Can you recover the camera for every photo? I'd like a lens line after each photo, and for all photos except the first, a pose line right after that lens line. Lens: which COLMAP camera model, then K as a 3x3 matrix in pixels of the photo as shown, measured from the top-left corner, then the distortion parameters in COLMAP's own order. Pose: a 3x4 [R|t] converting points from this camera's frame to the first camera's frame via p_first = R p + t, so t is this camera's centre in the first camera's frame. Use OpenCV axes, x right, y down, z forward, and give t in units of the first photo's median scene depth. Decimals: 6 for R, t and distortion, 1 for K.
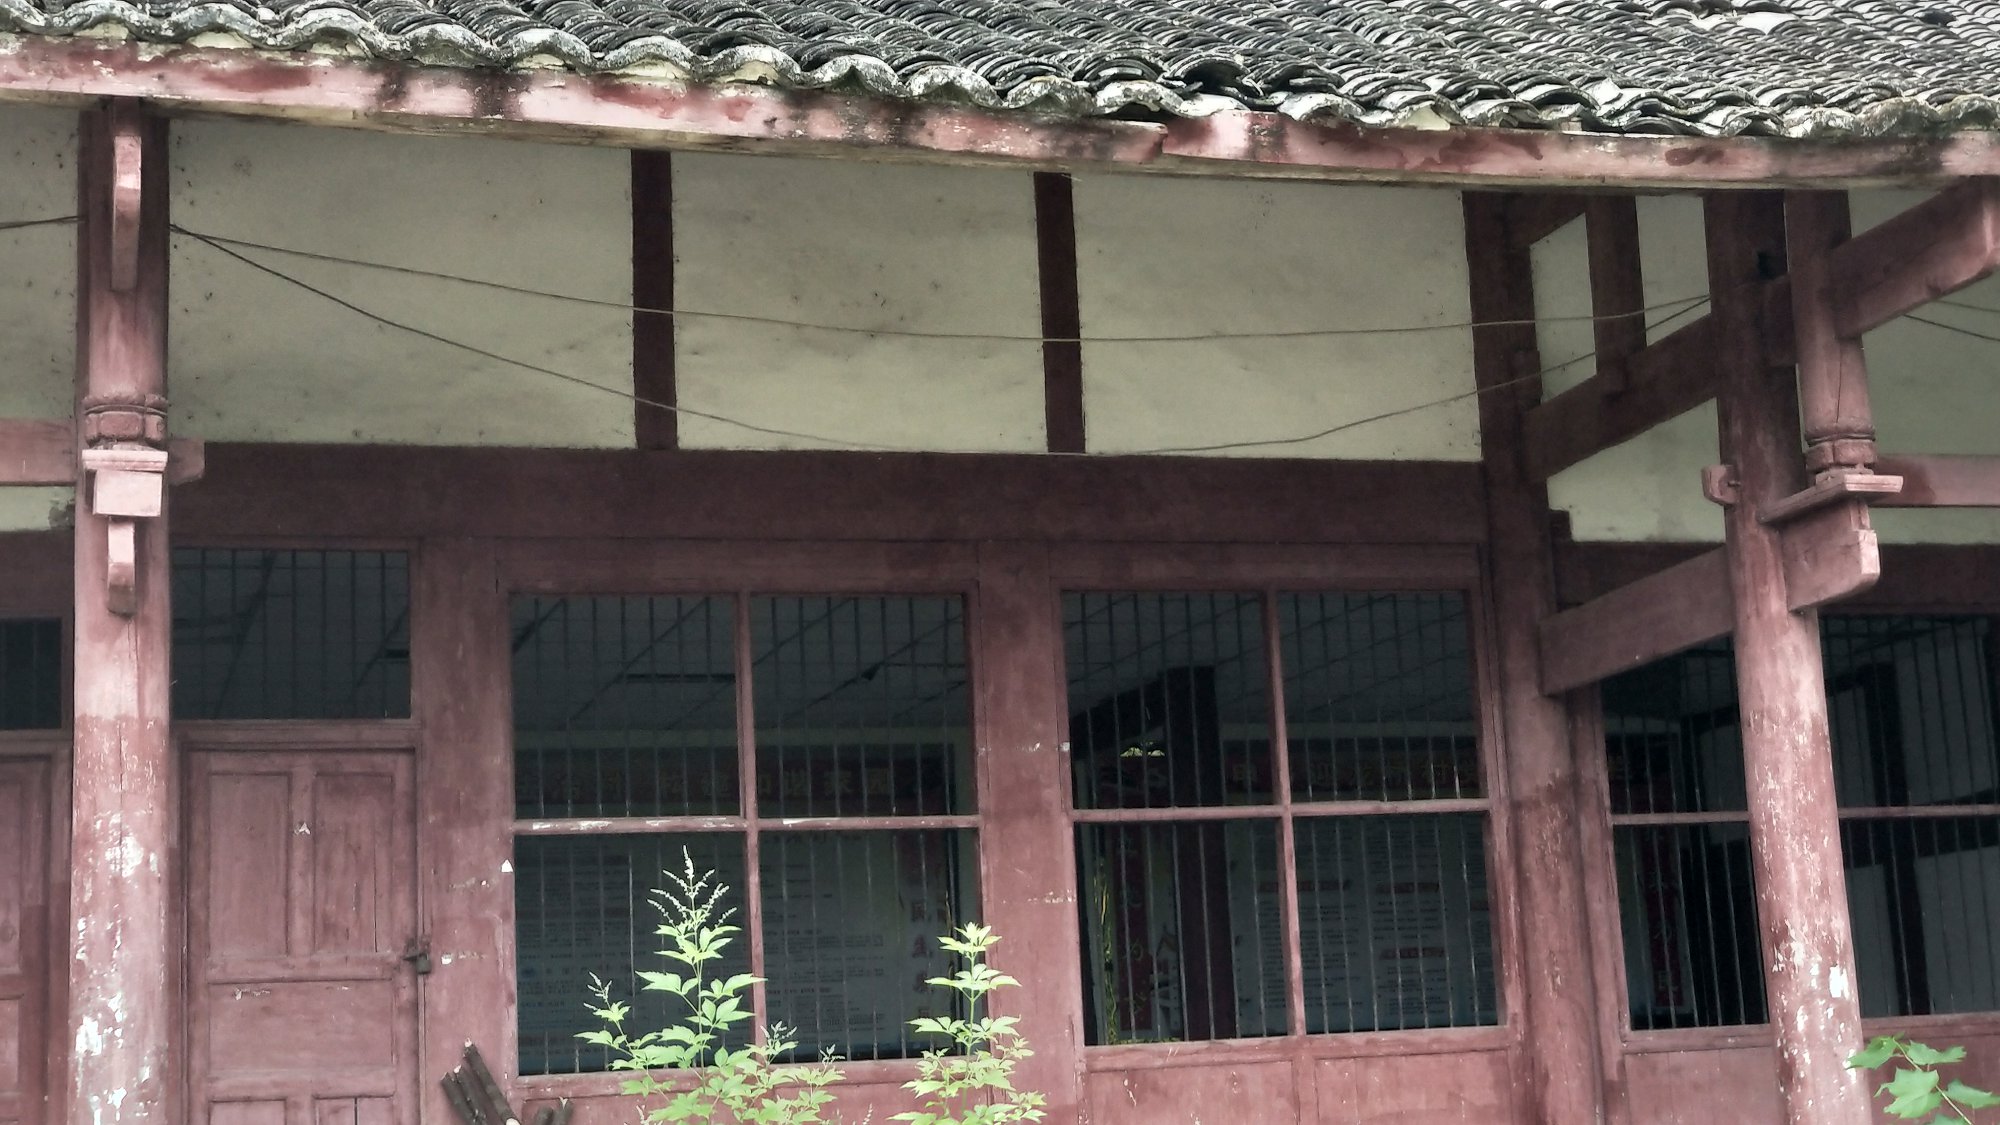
lens RADIAL K [[2995.7, 0, 1005.5], [0, 2995.7, 597.3], [0, 0, 1]] dist [0.034362, 0.029752]
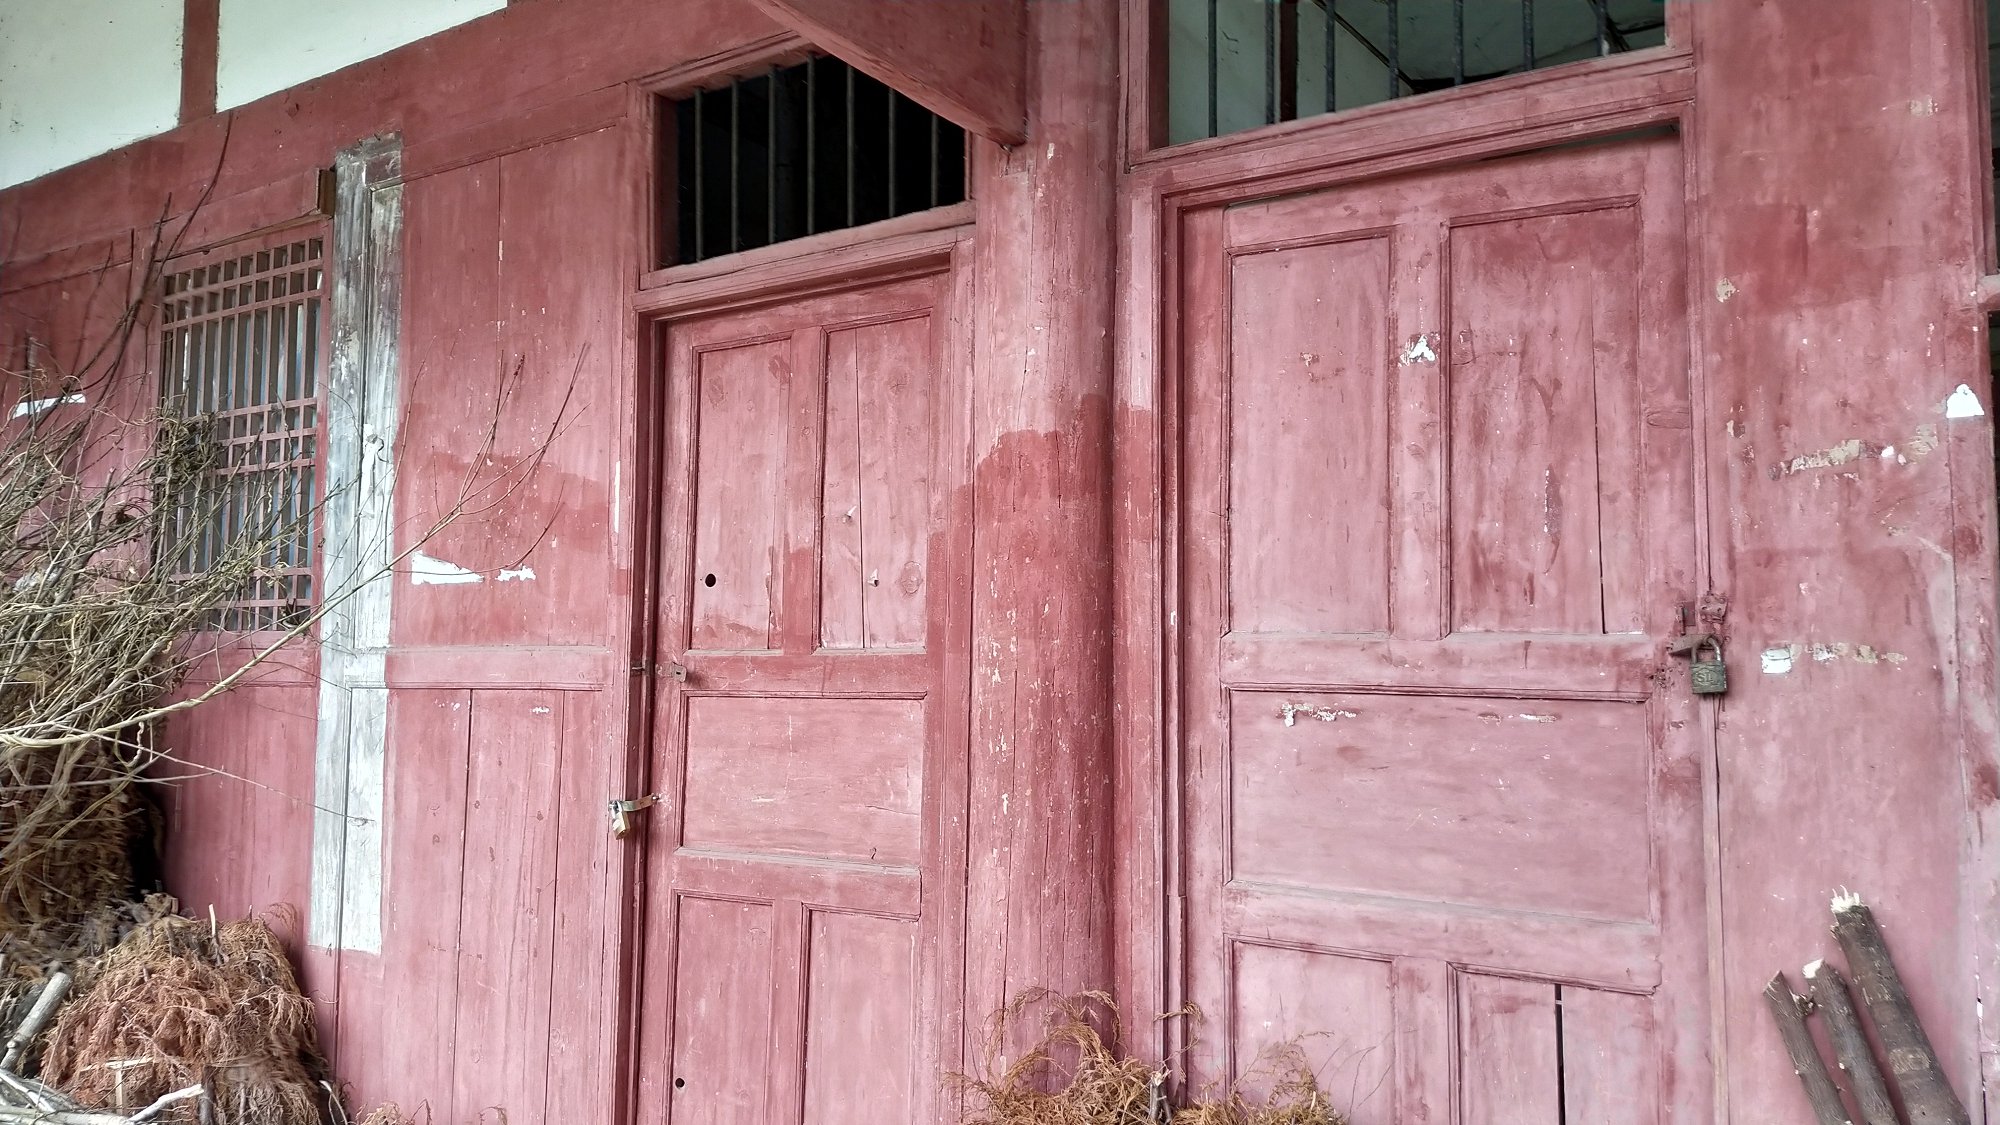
lens RADIAL K [[1494.7, 0, 1010.5], [0, 1494.7, 528.2], [0, 0, 1]] dist [0.063548, -0.084353]
pose [[0.618331, -0.015175, -0.785771, -0.097930], [0.093453, 0.994140, 0.054339, 0.085273], [0.780342, -0.107032, 0.616126, 0.812831]]
